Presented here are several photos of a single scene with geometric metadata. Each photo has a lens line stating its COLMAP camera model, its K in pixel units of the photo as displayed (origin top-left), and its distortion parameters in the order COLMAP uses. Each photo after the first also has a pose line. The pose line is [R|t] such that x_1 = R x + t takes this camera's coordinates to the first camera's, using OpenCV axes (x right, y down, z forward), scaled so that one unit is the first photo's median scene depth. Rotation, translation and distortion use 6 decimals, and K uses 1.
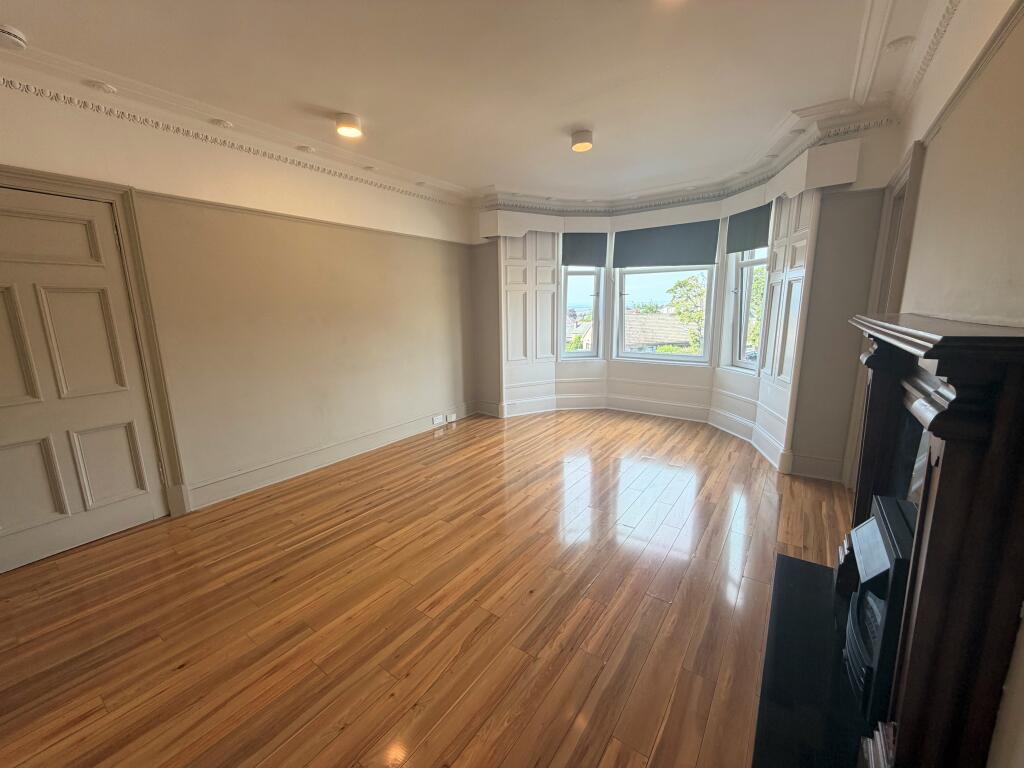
lens RADIAL K [[409.1, 0, 508.5], [0, 409.1, 381.6], [0, 0, 1]] dist [0.007078, 0.000277]
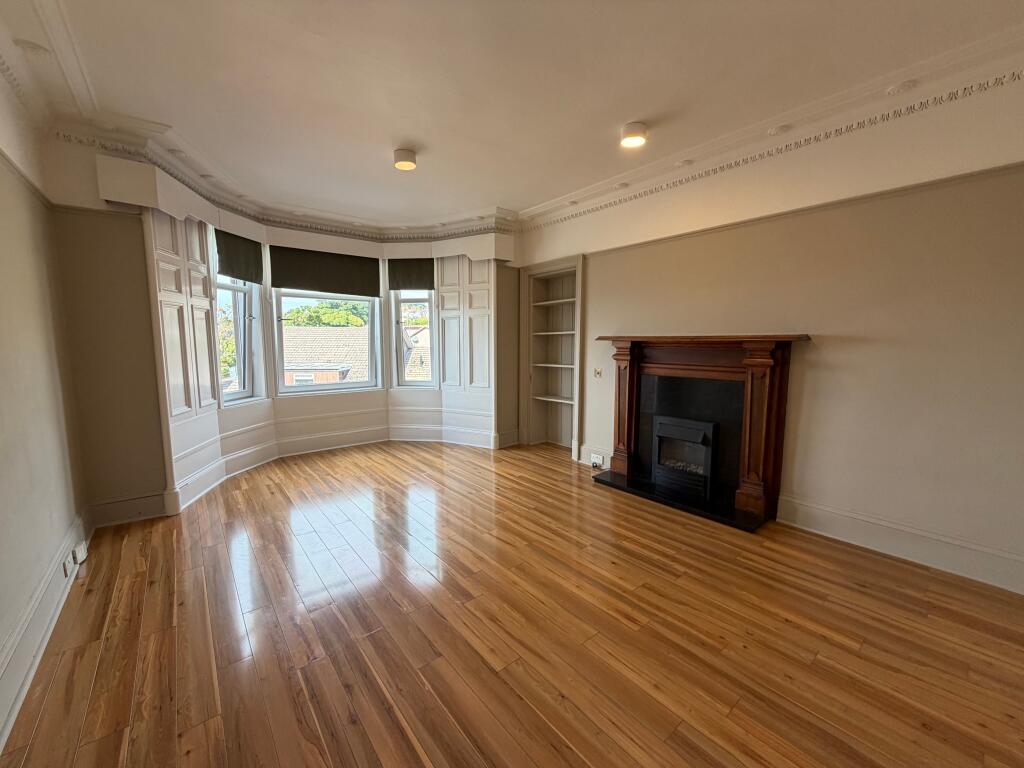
lens RADIAL K [[406.8, 0, 509.4], [0, 406.8, 382.9], [0, 0, 1]] dist [-0.000129, -0.000108]
pose [[0.257394, -0.087686, 0.962320, -0.539666], [0.171757, 0.984168, 0.043737, -0.048847], [-0.950919, 0.154027, 0.268380, 0.436936]]
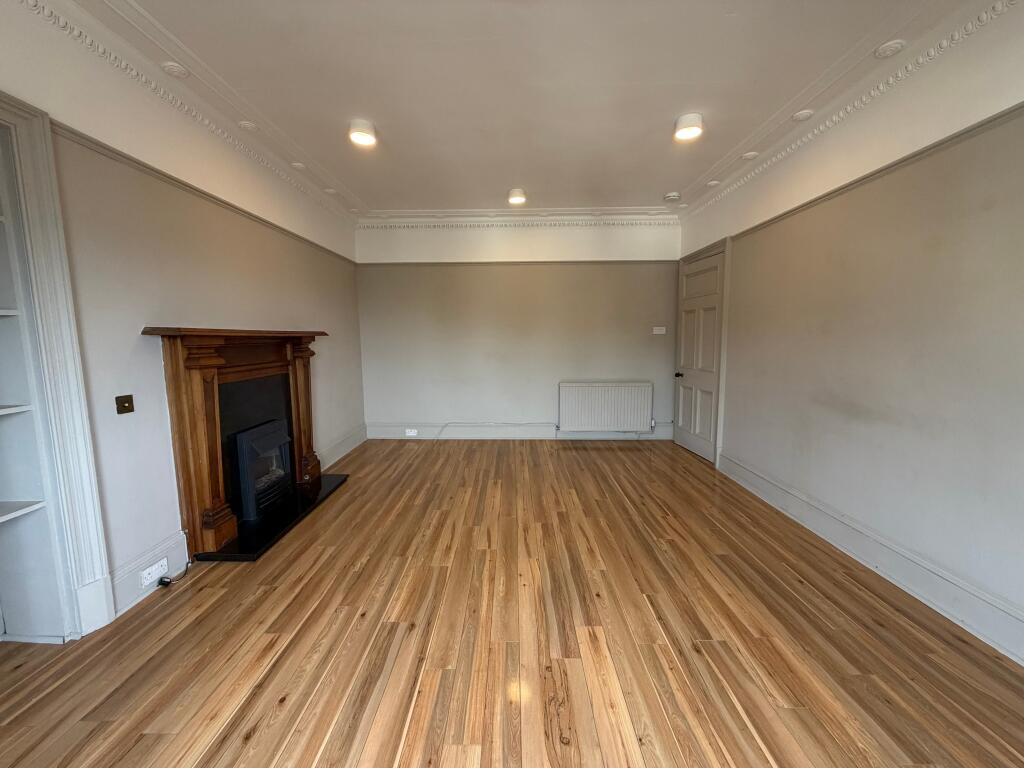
lens RADIAL K [[406.8, 0, 505.5], [0, 406.8, 383.7], [0, 0, 1]] dist [-0.000129, -0.000108]
pose [[-0.820630, 0.087872, -0.564664, 0.362718], [-0.082211, 0.959675, 0.268821, -0.176051], [0.565516, 0.267024, -0.780314, 1.096783]]
